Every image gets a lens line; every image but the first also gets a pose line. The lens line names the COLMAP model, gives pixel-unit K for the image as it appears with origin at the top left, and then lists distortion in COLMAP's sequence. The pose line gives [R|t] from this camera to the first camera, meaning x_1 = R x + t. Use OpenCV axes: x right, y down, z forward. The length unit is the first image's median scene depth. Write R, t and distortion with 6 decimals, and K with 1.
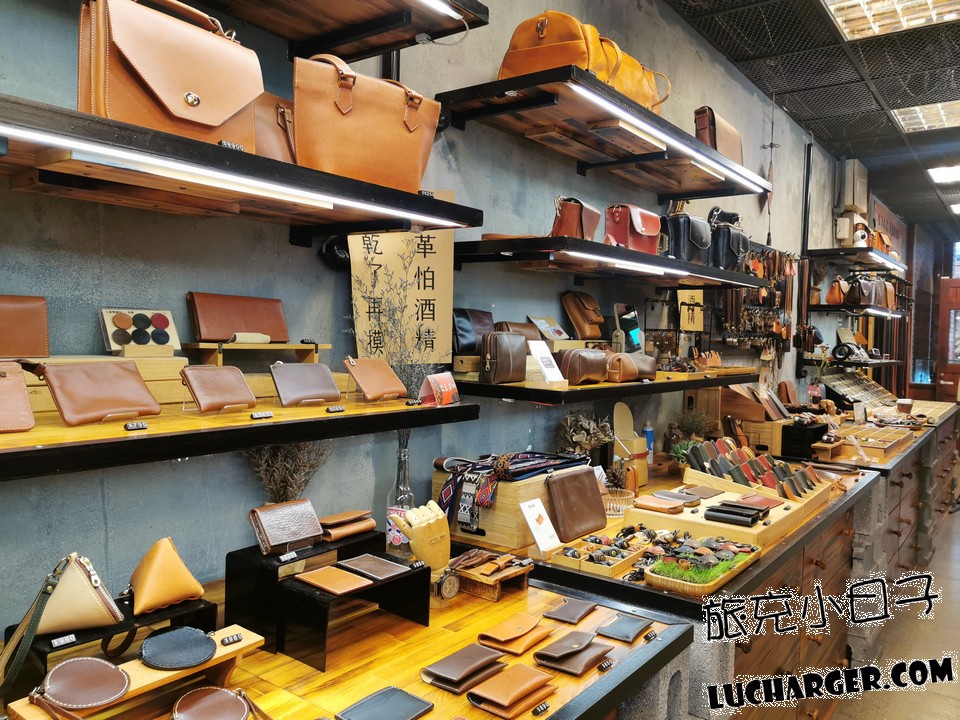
lens RADIAL K [[740.4, 0, 480.0], [0, 740.4, 360.0], [0, 0, 1]] dist [0.058037, -0.085854]
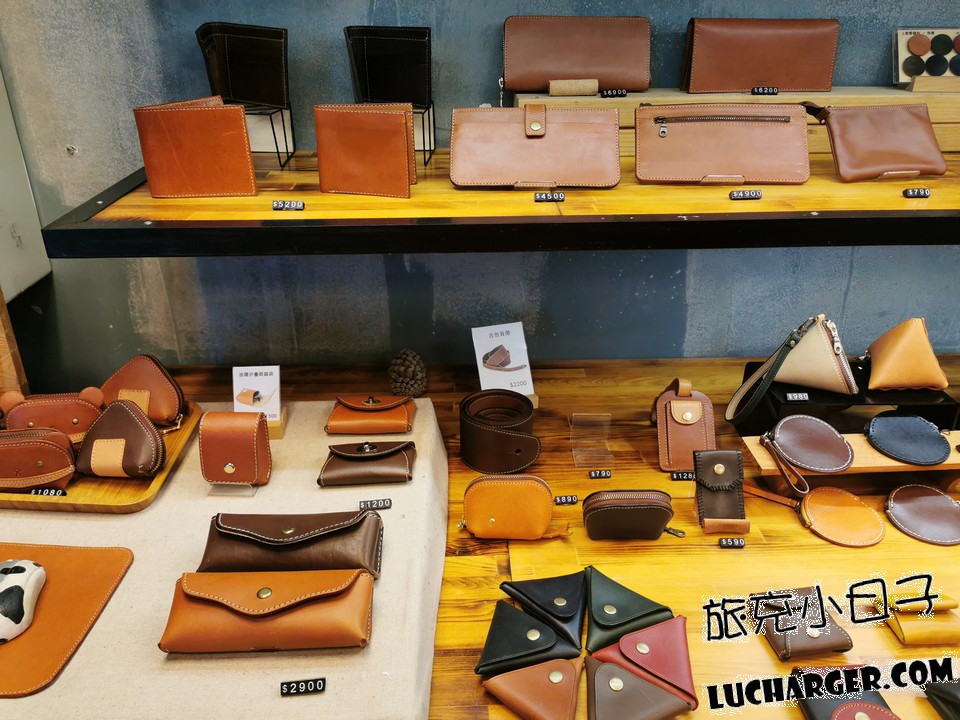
lens RADIAL K [[740.4, 0, 480.0], [0, 740.4, 360.0], [0, 0, 1]] dist [0.058037, -0.085854]
pose [[0.622613, 0.316952, -0.715468, -0.083054], [-0.007419, 0.916651, 0.399620, -0.064633], [0.782495, -0.243501, 0.573070, 0.056006]]
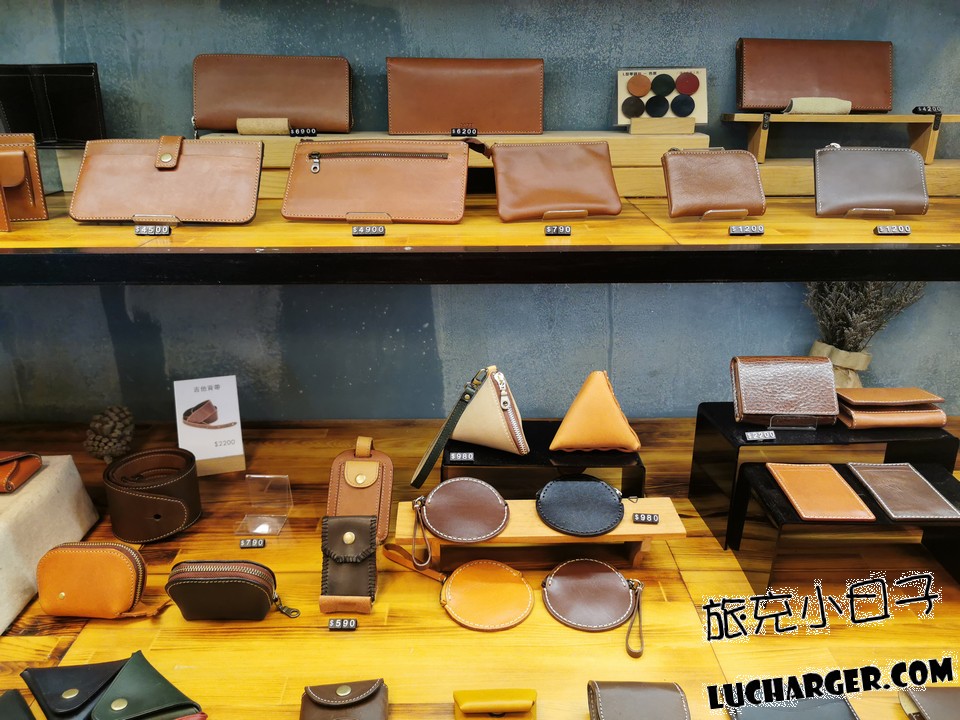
lens RADIAL K [[740.4, 0, 480.0], [0, 740.4, 360.0], [0, 0, 1]] dist [0.058037, -0.085854]
pose [[0.605680, 0.249770, -0.755491, 0.097421], [-0.010556, 0.951896, 0.306240, -0.017381], [0.795638, -0.177509, 0.579181, 0.394370]]
